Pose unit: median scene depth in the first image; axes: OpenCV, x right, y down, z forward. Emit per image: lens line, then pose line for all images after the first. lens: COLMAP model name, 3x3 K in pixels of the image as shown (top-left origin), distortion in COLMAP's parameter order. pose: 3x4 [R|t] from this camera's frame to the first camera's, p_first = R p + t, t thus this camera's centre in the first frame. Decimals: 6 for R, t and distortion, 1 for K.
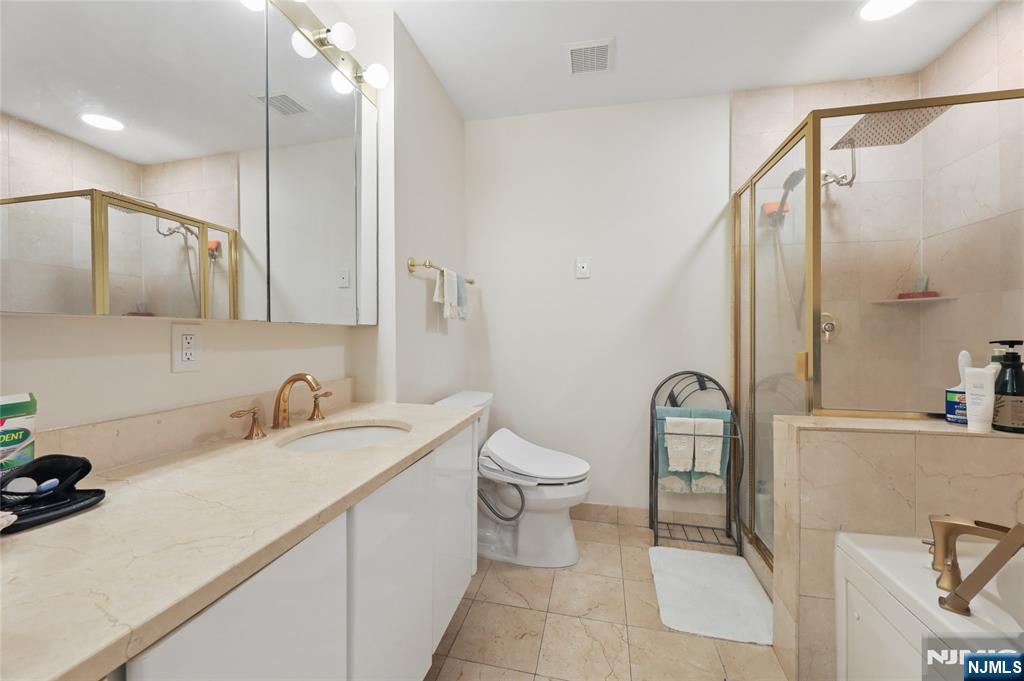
lens RADIAL K [[428.7, 0, 516.3], [0, 428.7, 338.7], [0, 0, 1]] dist [-0.001274, -0.000530]
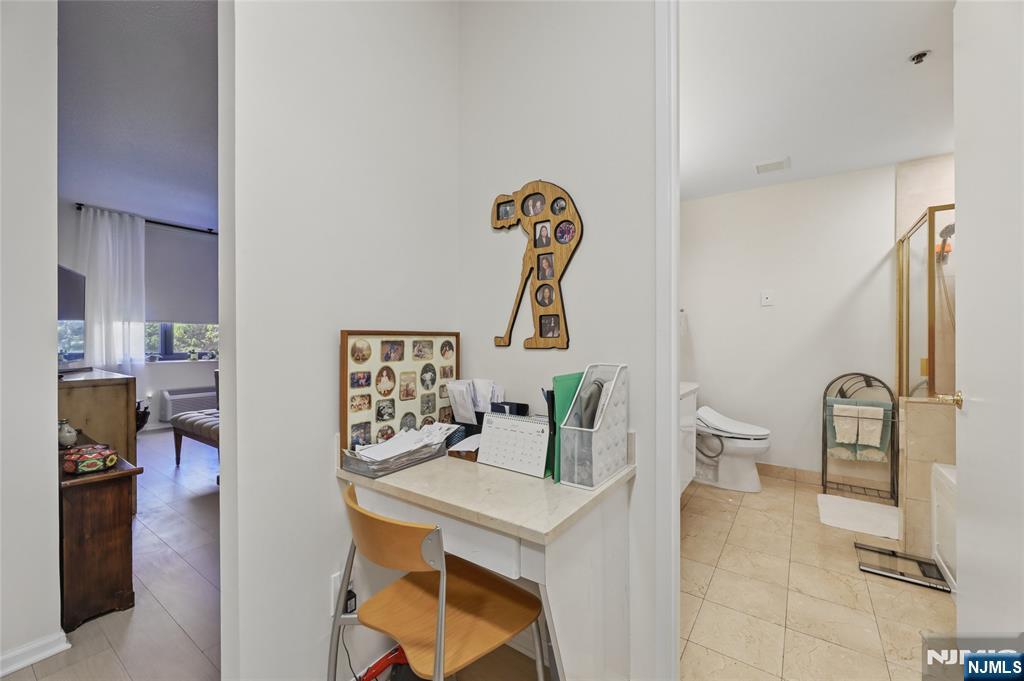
lens RADIAL K [[417.2, 0, 511.4], [0, 417.2, 344.5], [0, 0, 1]] dist [0.000011, 0.000143]
pose [[0.914240, 0.002902, -0.405163, -0.067708], [-0.005464, 0.999972, -0.005167, -0.001297], [0.405136, 0.006937, 0.914230, -0.704954]]
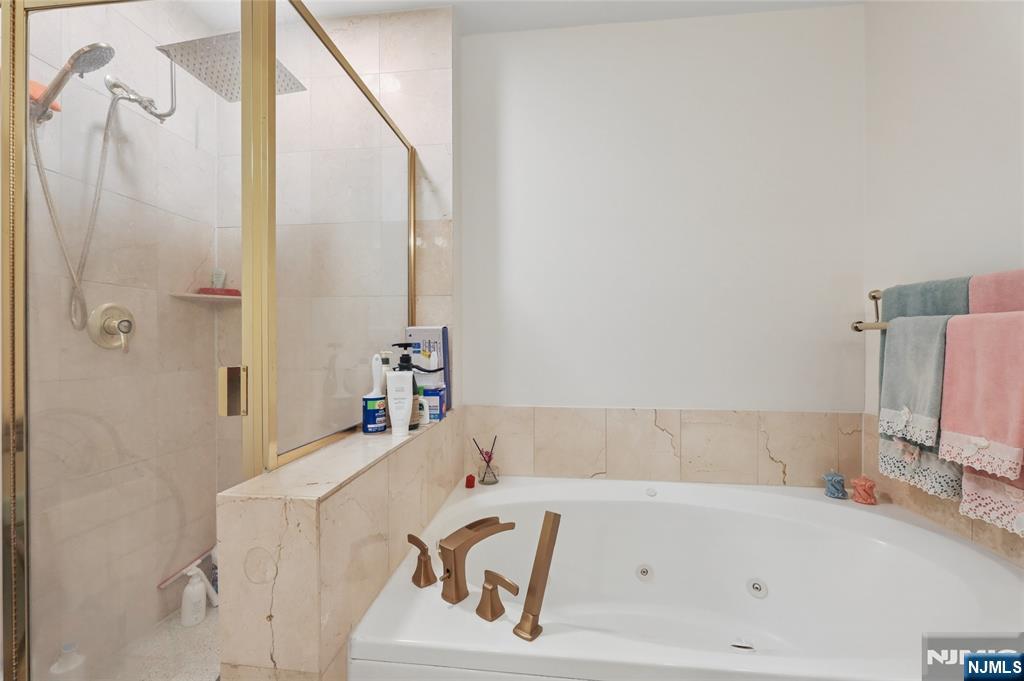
lens RADIAL K [[428.7, 0, 516.3], [0, 428.7, 338.7], [0, 0, 1]] dist [-0.001274, -0.000530]
pose [[-0.097962, 0.004807, 0.995179, 0.043735], [0.012176, 0.999919, -0.003631, 0.000431], [-0.995116, 0.011762, -0.098012, 0.493160]]
